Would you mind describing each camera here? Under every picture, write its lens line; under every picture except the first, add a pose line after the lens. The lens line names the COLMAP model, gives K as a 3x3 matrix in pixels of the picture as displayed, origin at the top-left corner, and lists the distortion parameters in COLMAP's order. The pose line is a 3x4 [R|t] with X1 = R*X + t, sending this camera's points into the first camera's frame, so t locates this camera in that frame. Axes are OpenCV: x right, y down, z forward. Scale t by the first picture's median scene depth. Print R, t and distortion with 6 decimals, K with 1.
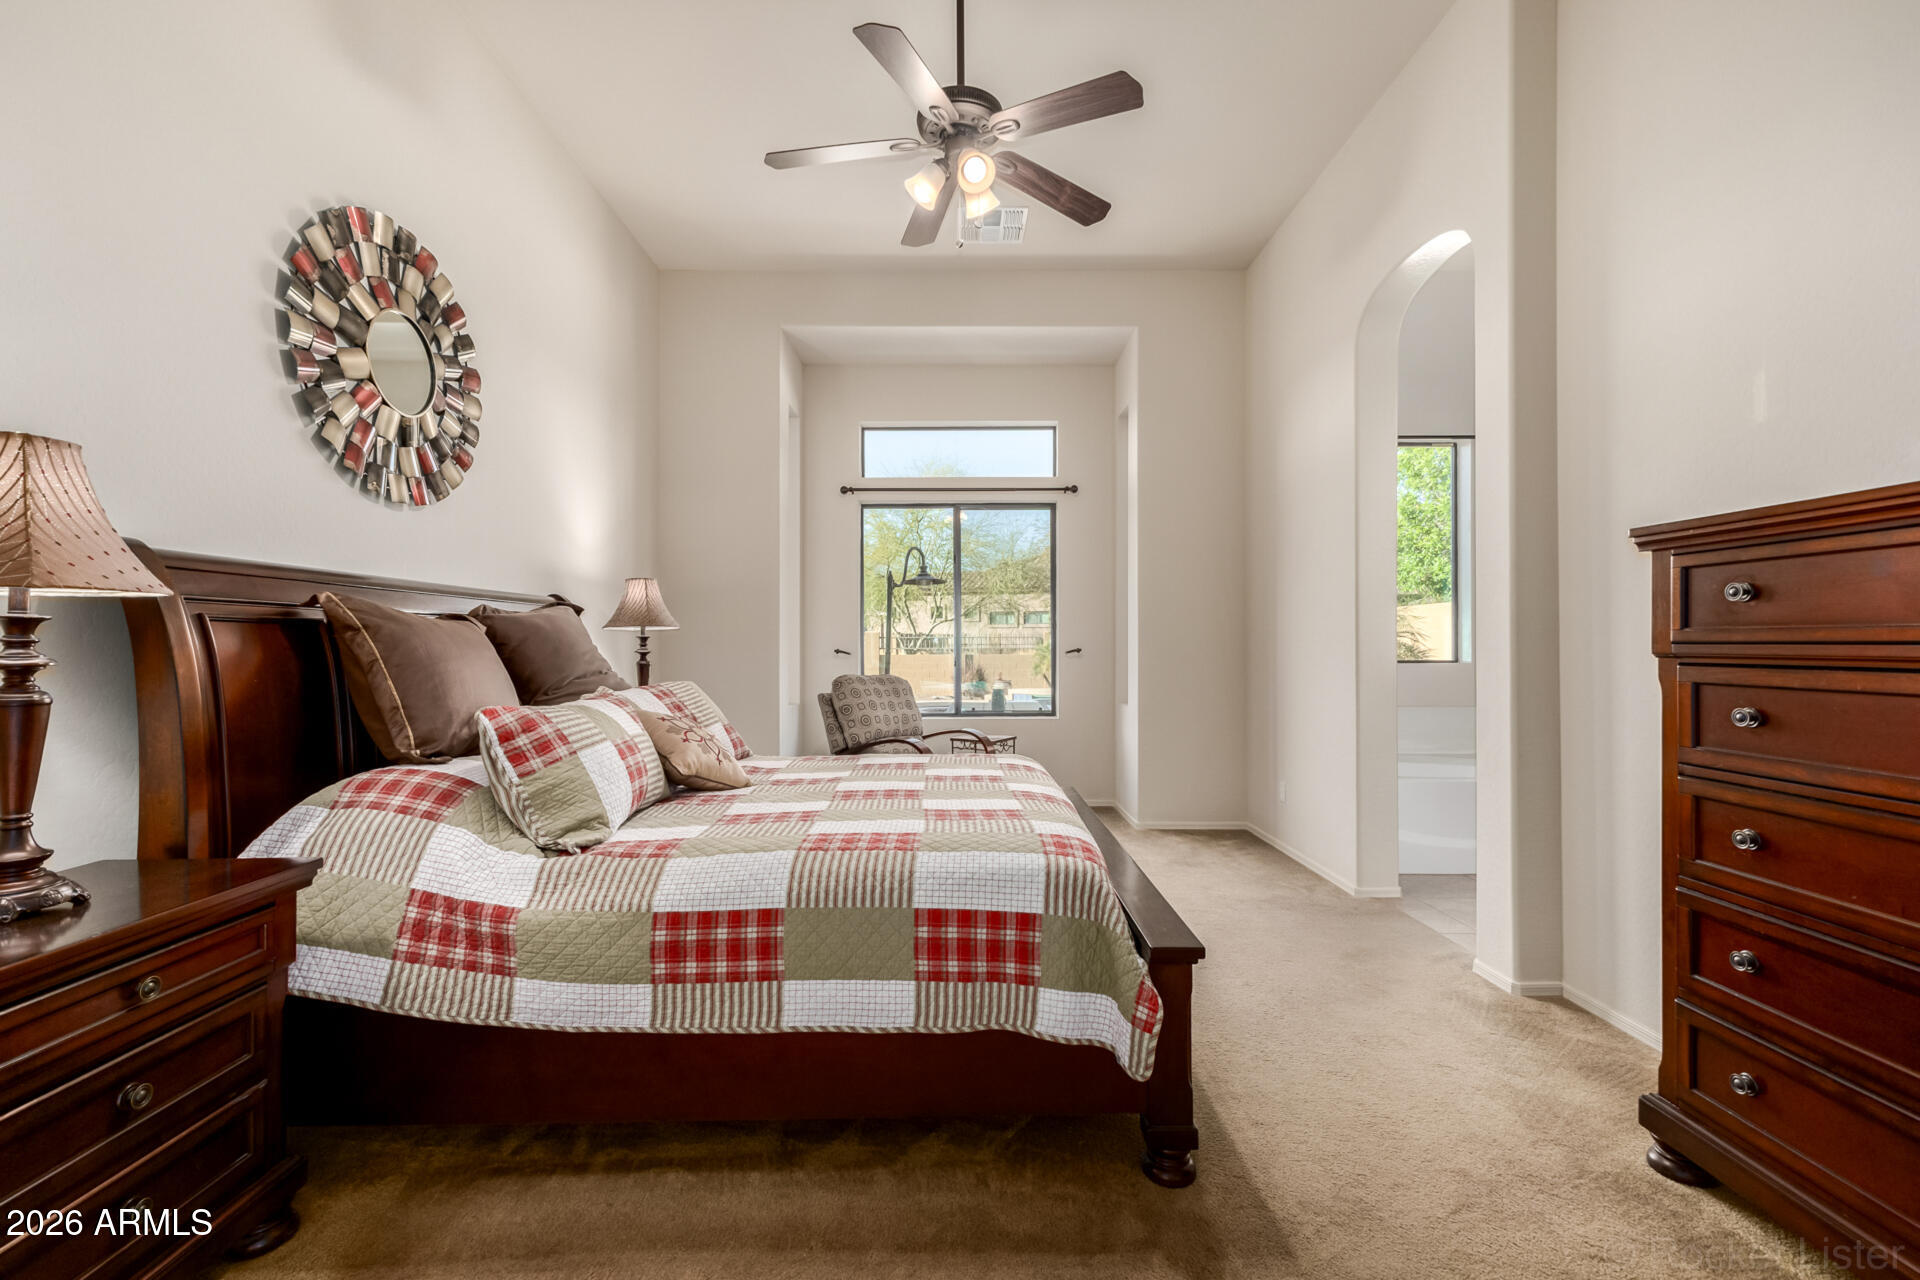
lens RADIAL K [[827.9, 0, 957.9], [0, 827.9, 636.4], [0, 0, 1]] dist [0.013067, -0.000793]
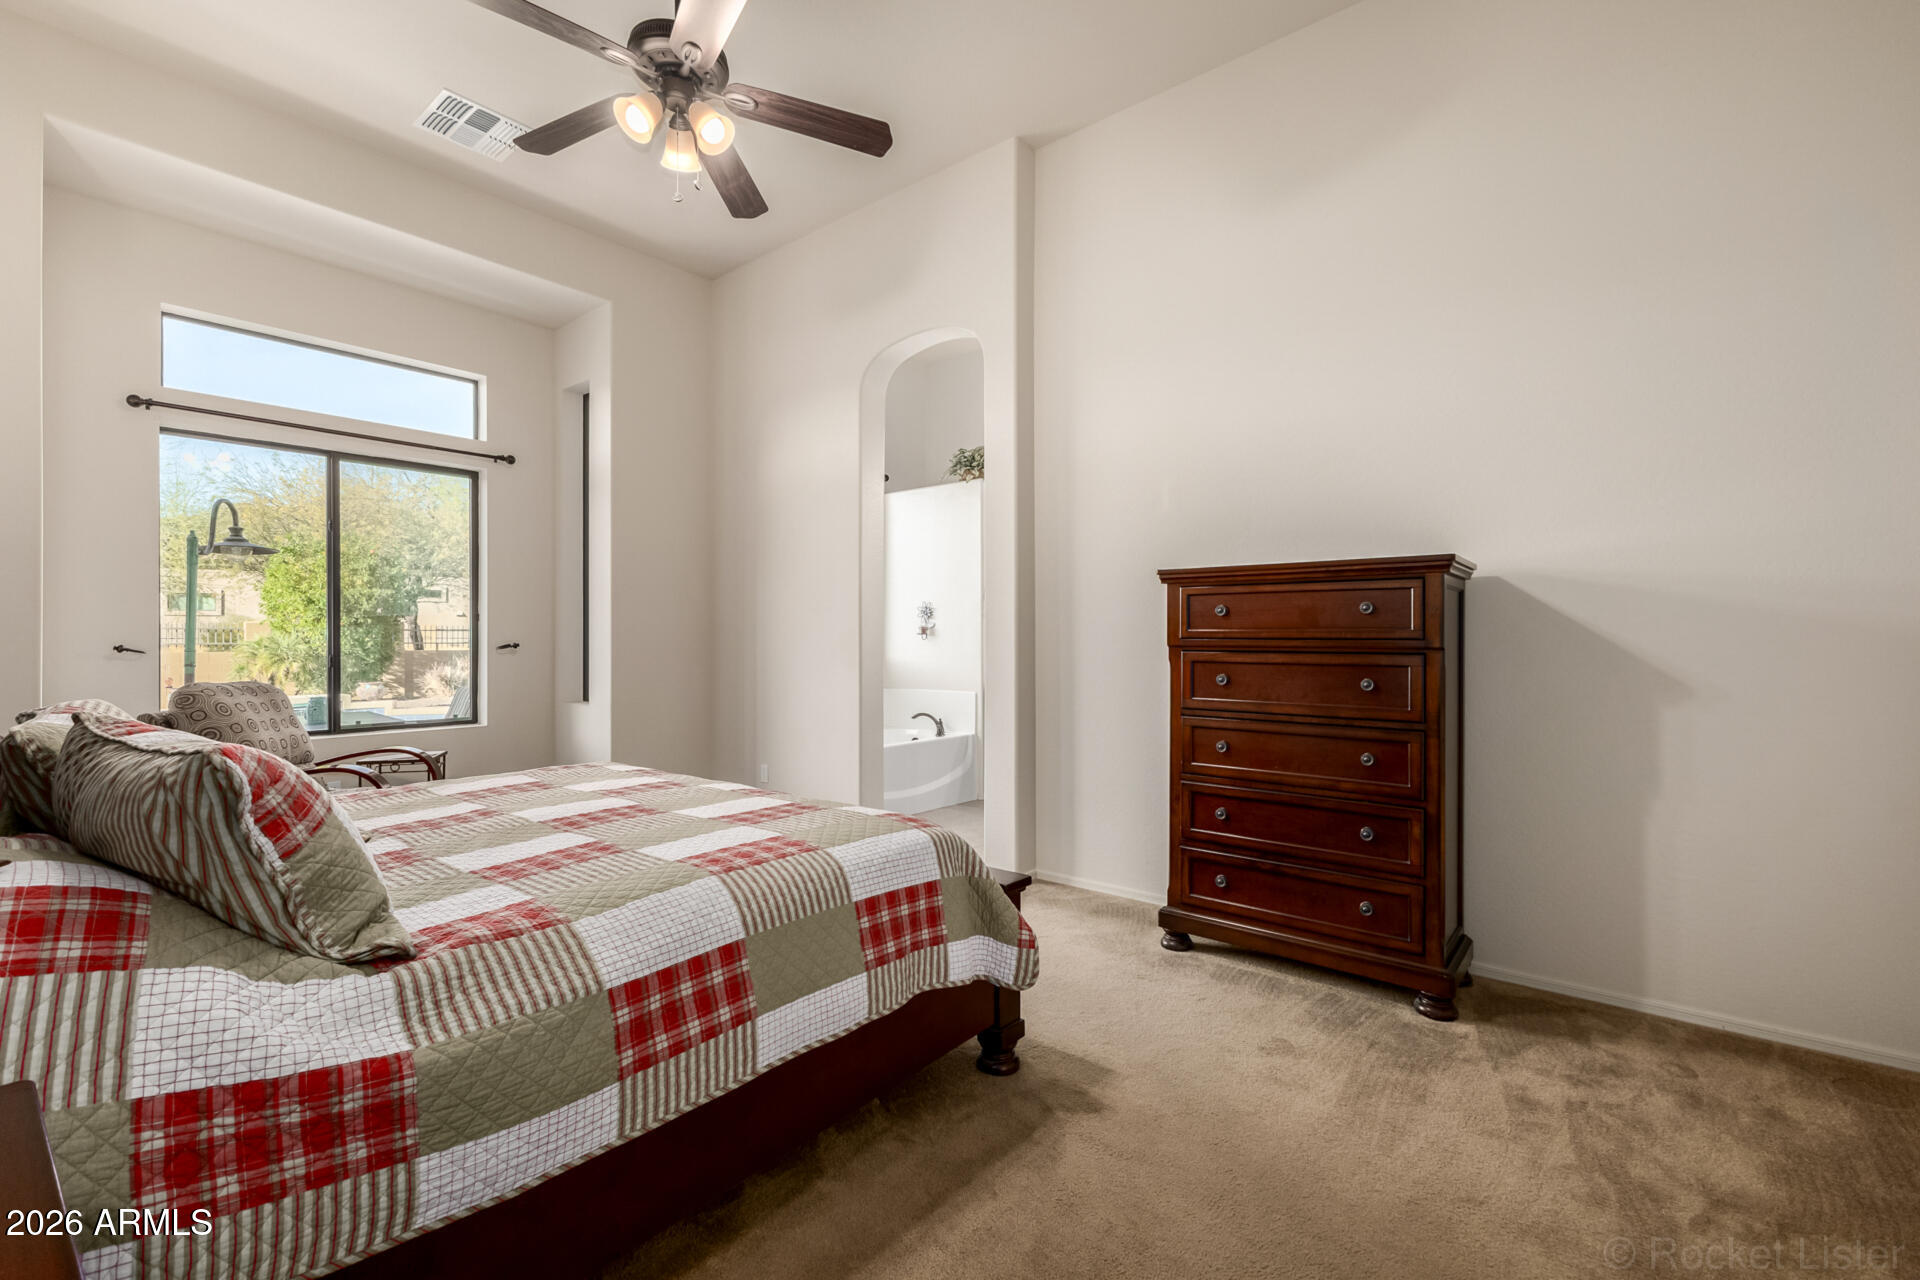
lens RADIAL K [[827.9, 0, 956.7], [0, 827.9, 634.6], [0, 0, 1]] dist [0.013067, -0.000793]
pose [[0.638720, 0.005943, 0.769416, -0.747058], [-0.009023, 0.999959, -0.000234, 0.004132], [-0.769386, -0.006793, 0.638748, 0.268385]]
